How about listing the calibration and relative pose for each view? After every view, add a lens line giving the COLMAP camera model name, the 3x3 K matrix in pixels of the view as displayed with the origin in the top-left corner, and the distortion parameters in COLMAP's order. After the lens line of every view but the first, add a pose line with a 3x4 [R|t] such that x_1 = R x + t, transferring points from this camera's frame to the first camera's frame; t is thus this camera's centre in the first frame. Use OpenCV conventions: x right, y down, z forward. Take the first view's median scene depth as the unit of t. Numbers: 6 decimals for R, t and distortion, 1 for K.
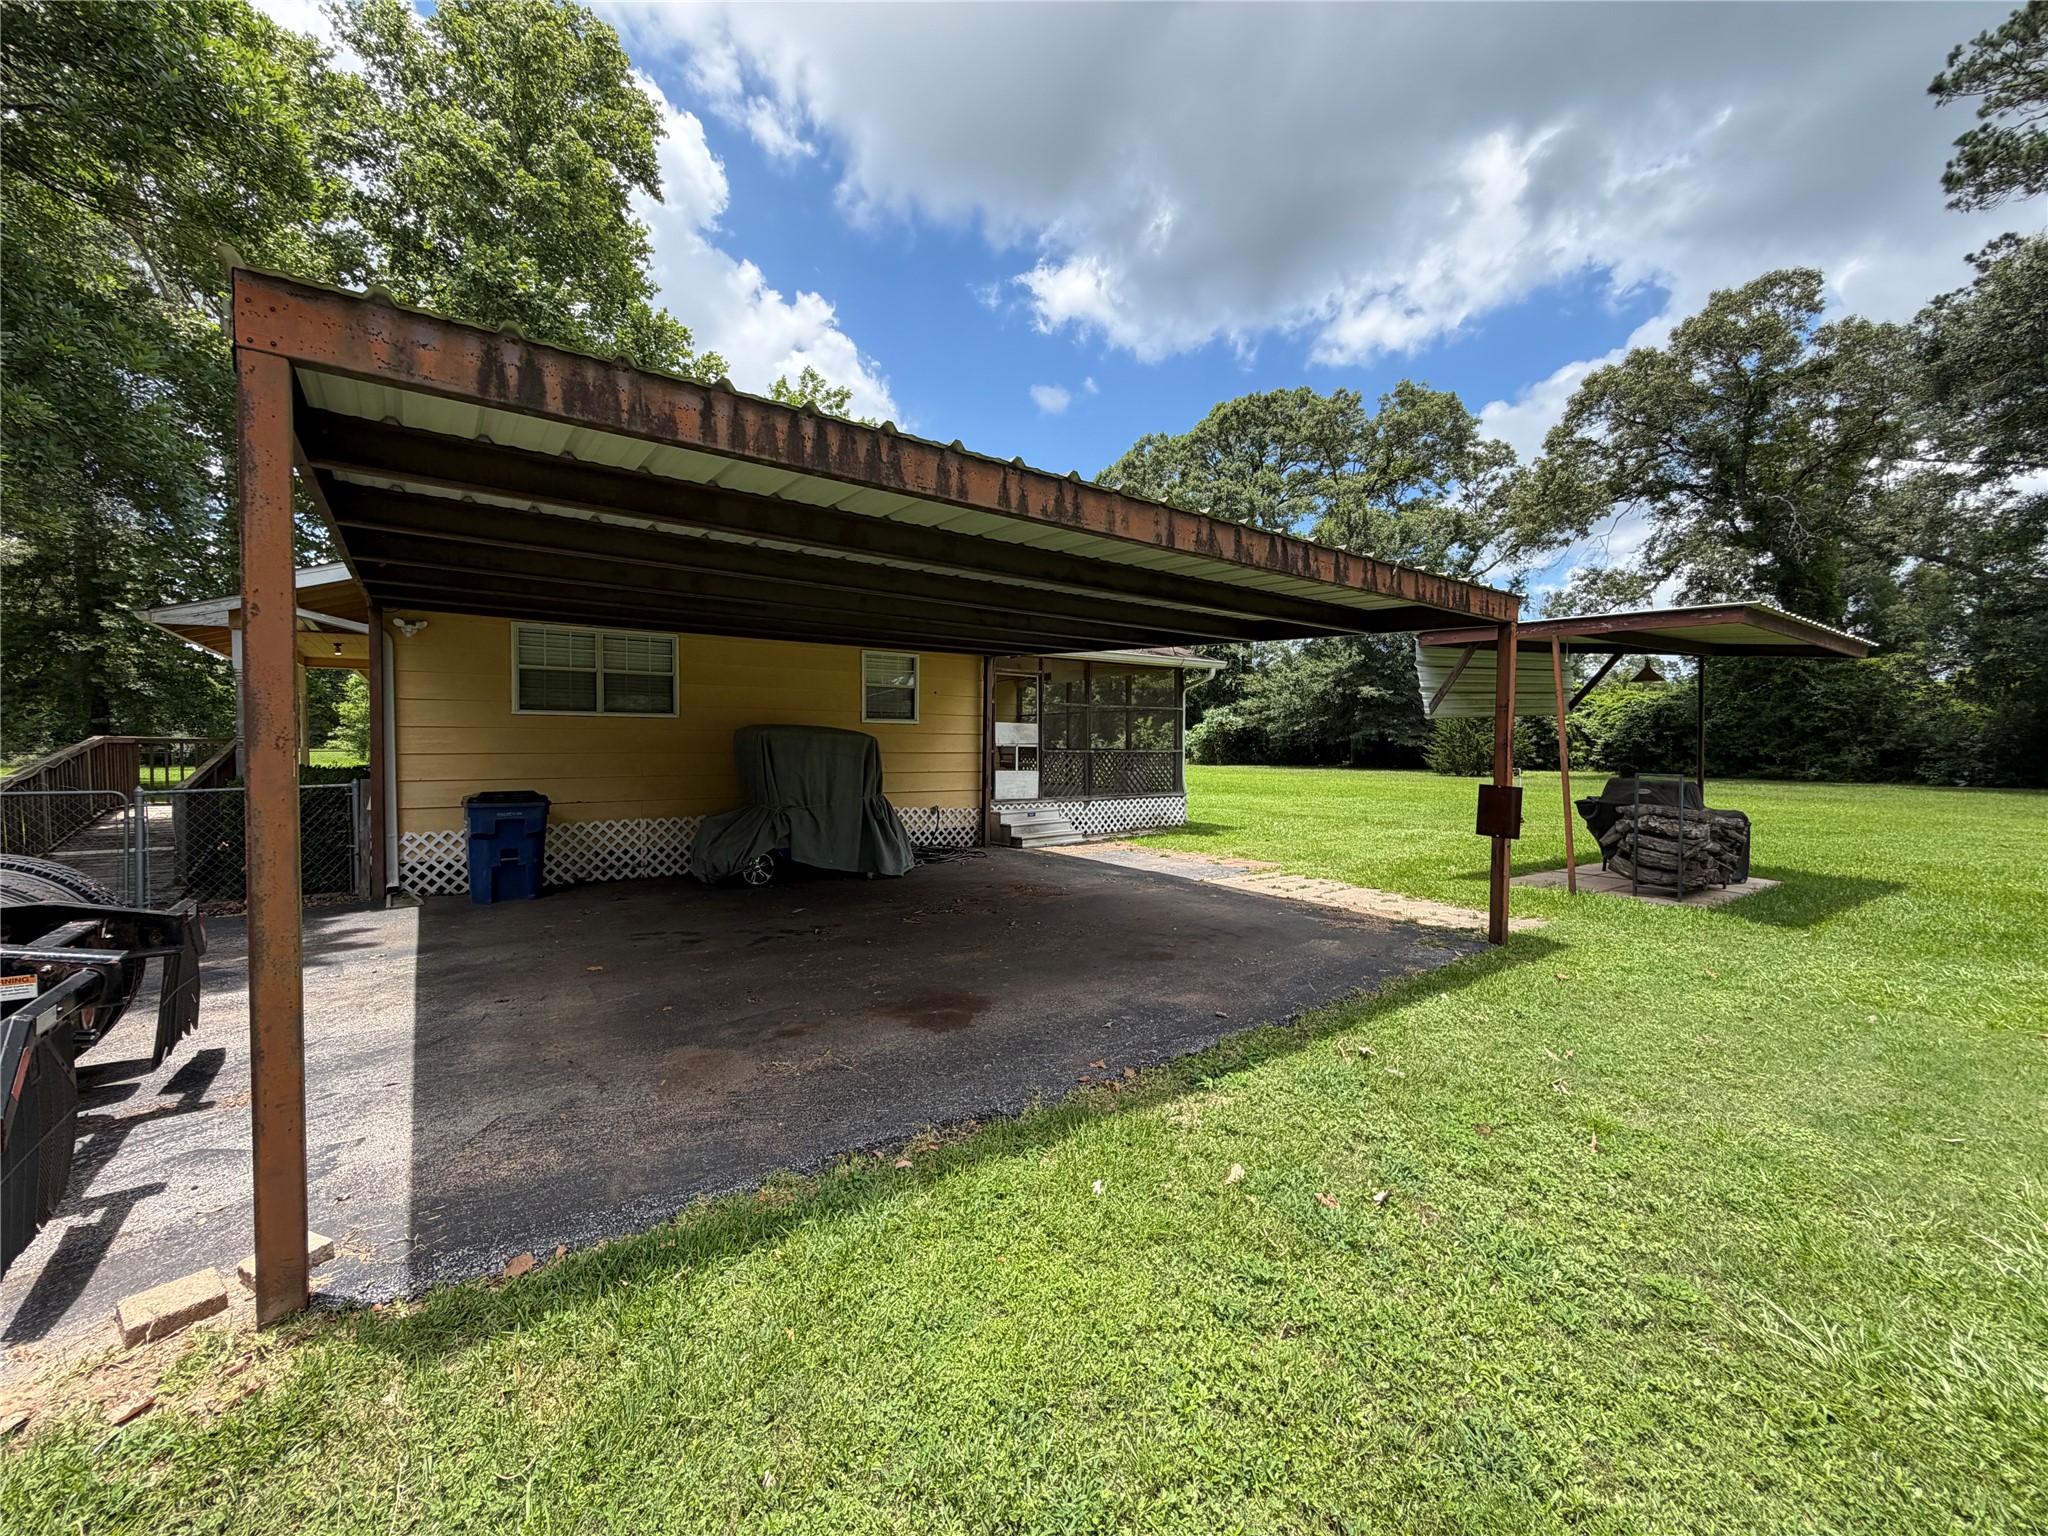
lens RADIAL K [[820.3, 0, 1024.0], [0, 820.3, 768.0], [0, 0, 1]] dist [-0.000084, 0.000107]
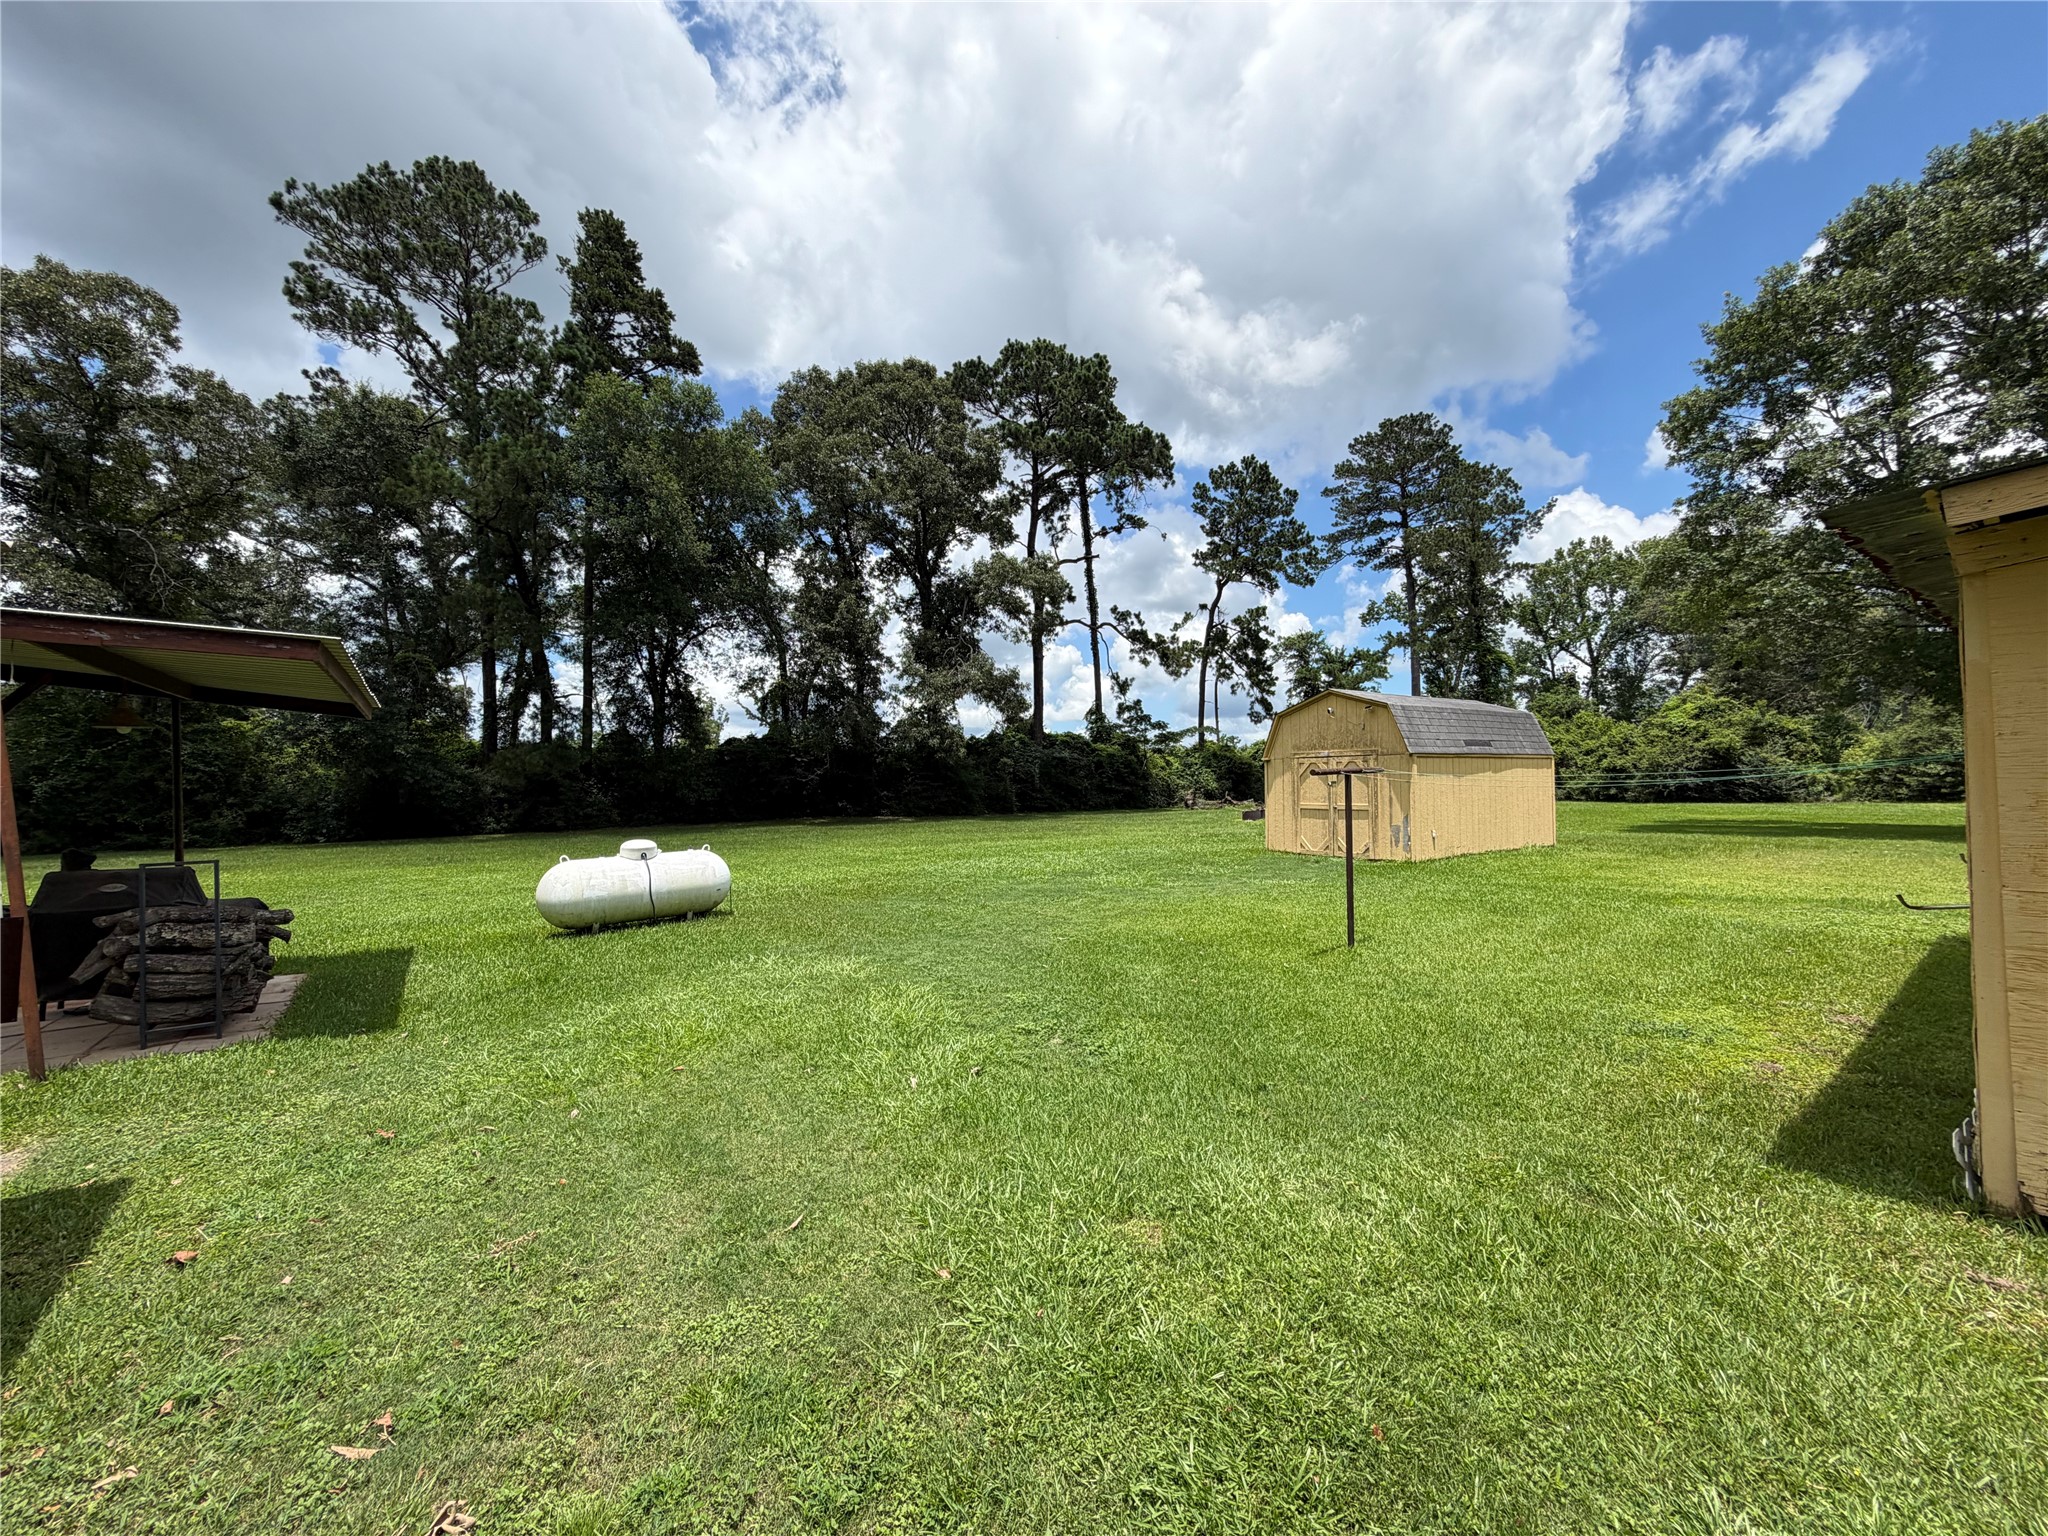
lens RADIAL K [[820.3, 0, 1024.0], [0, 820.3, 768.0], [0, 0, 1]] dist [-0.000084, 0.000107]
pose [[-0.022619, 0.020170, 0.999541, 0.043650], [0.055342, 0.998289, -0.018893, -0.012973], [-0.998211, 0.054889, -0.023697, 0.205588]]
